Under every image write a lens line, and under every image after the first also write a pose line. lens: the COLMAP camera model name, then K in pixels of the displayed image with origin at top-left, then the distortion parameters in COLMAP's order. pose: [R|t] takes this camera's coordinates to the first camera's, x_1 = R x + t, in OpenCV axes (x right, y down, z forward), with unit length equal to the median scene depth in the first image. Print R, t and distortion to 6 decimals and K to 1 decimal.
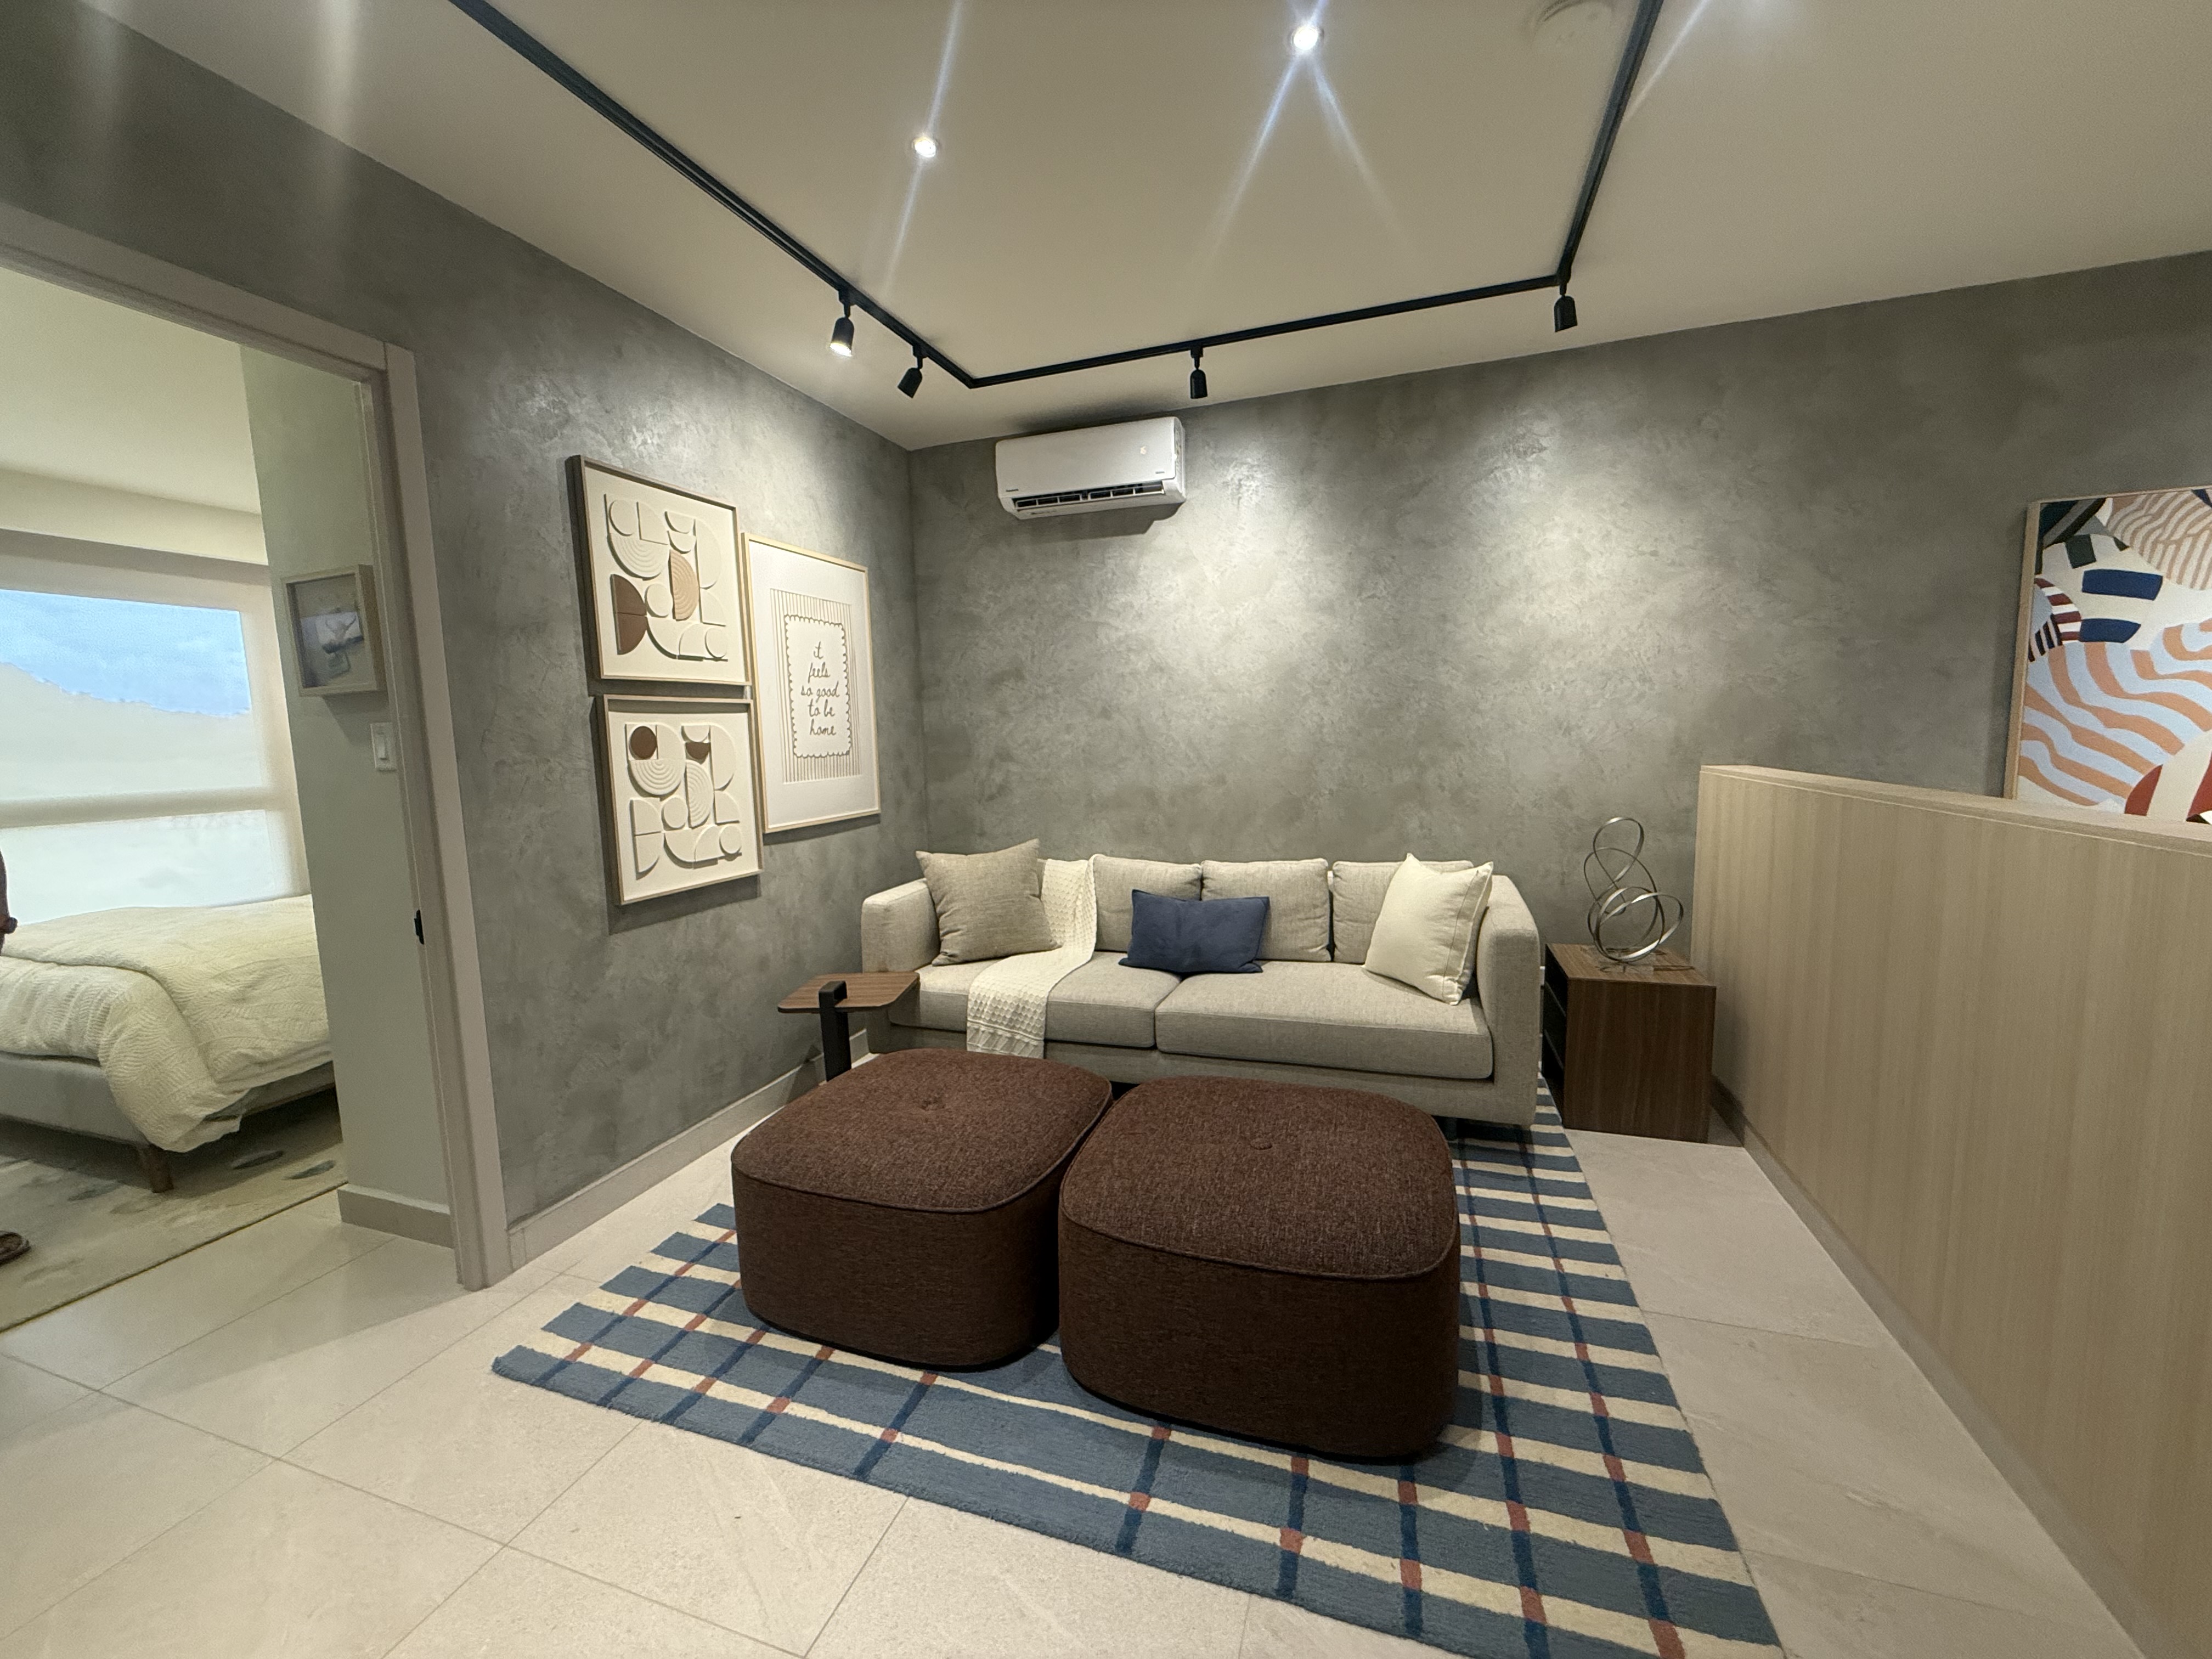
lens RADIAL K [[881.3, 0, 1106.3], [0, 881.3, 828.2], [0, 0, 1]] dist [0.000216, -0.000312]
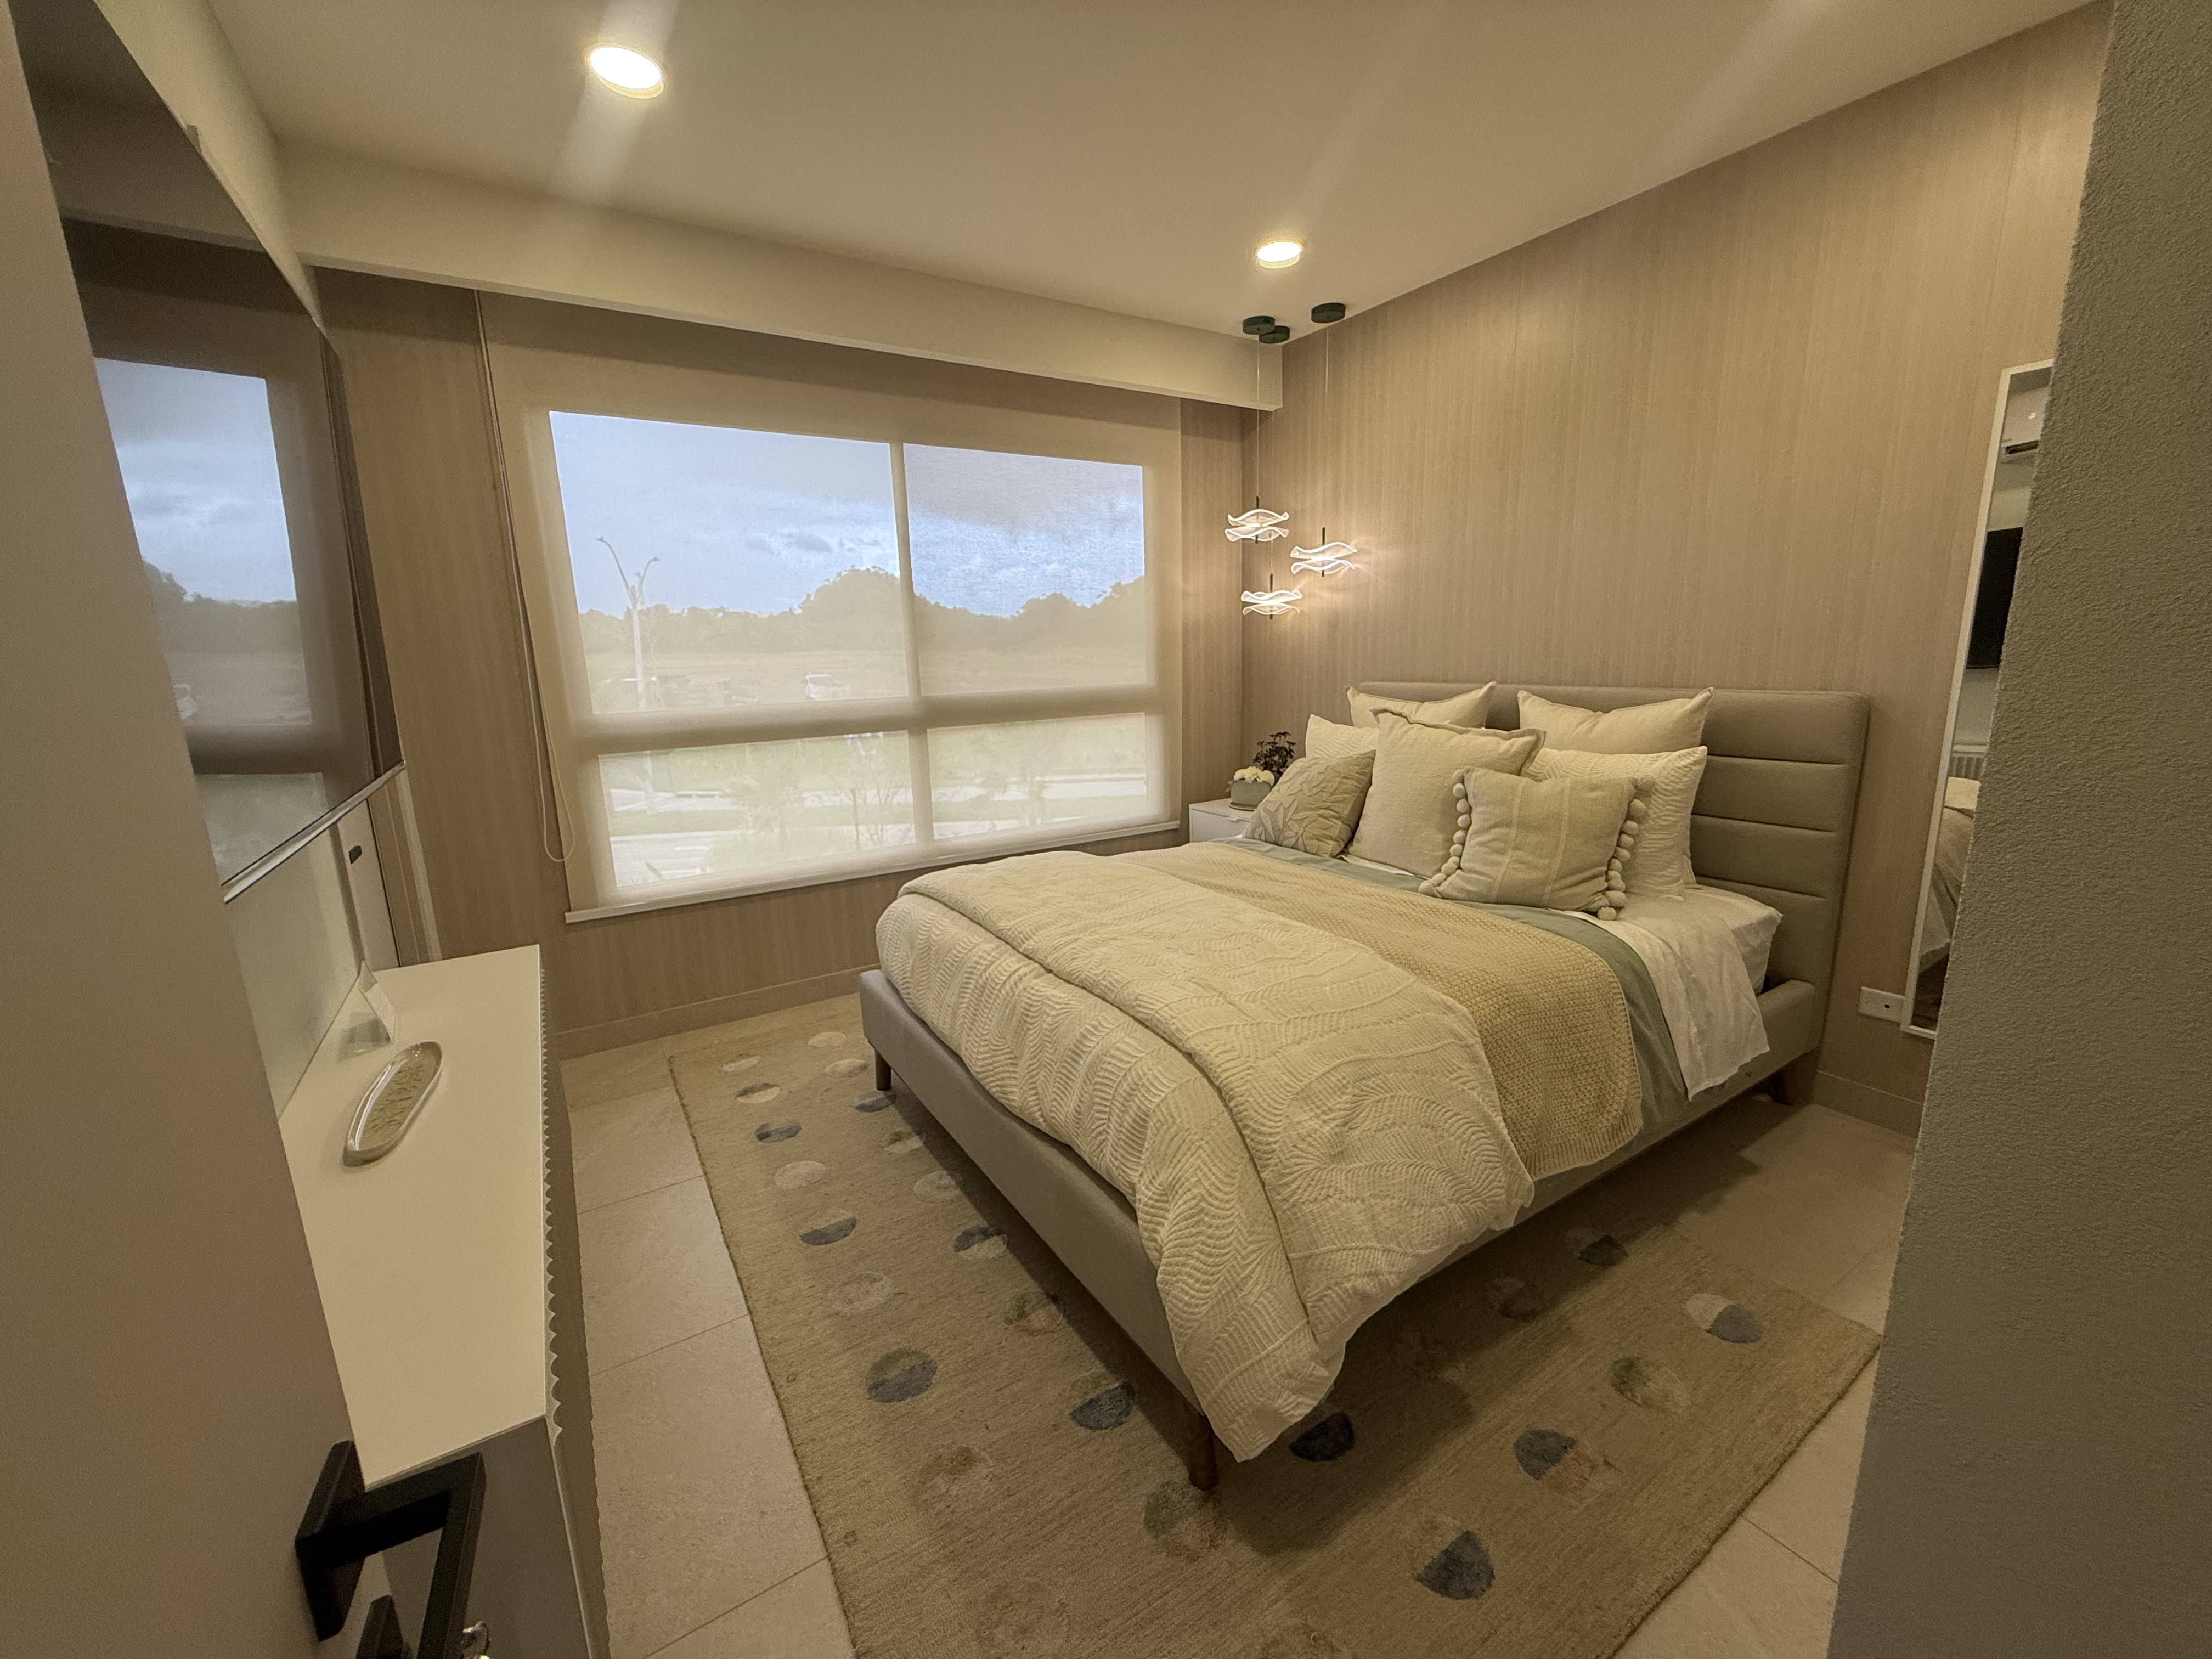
lens RADIAL K [[881.3, 0, 1106.0], [0, 881.3, 827.7], [0, 0, 1]] dist [0.000216, -0.000312]
pose [[0.781321, 0.133664, -0.609649, -0.816042], [-0.063567, 0.988761, 0.135317, -0.042851], [0.620884, -0.066973, 0.781036, 0.554910]]
